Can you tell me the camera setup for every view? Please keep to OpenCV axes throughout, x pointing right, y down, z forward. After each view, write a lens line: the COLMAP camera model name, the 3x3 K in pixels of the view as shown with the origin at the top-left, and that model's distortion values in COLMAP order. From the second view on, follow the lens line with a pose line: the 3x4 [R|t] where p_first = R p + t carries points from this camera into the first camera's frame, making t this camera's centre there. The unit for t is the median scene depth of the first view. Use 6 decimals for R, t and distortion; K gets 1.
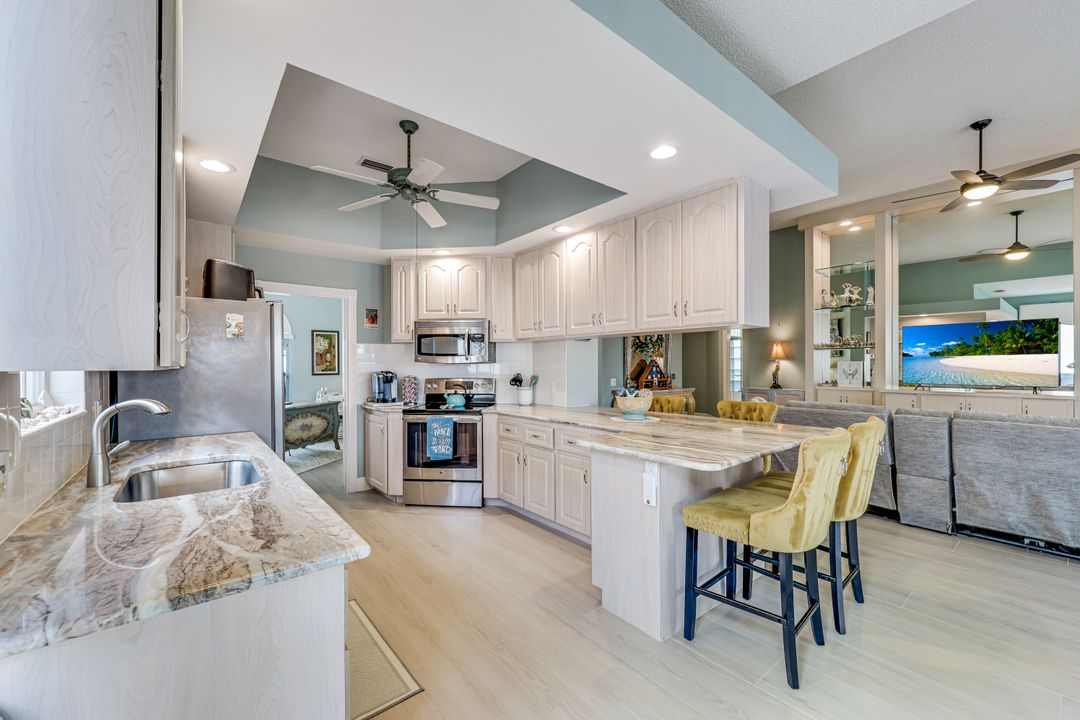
lens RADIAL K [[444.2, 0, 549.9], [0, 444.2, 360.0], [0, 0, 1]] dist [0.002083, -0.000183]
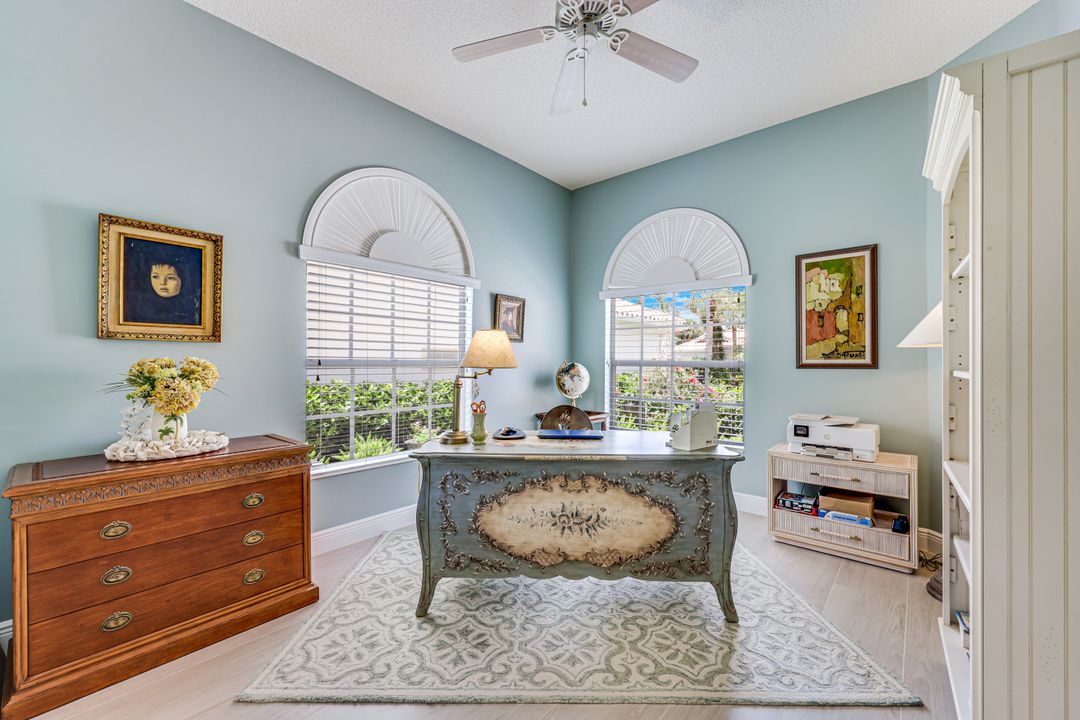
lens RADIAL K [[444.2, 0, 537.3], [0, 444.2, 357.7], [0, 0, 1]] dist [0.002083, -0.000183]
pose [[0.160454, -0.000923, -0.987043, -0.175097], [0.008137, 0.999967, 0.000388, 0.023118], [0.987010, -0.008094, 0.160456, 0.699308]]
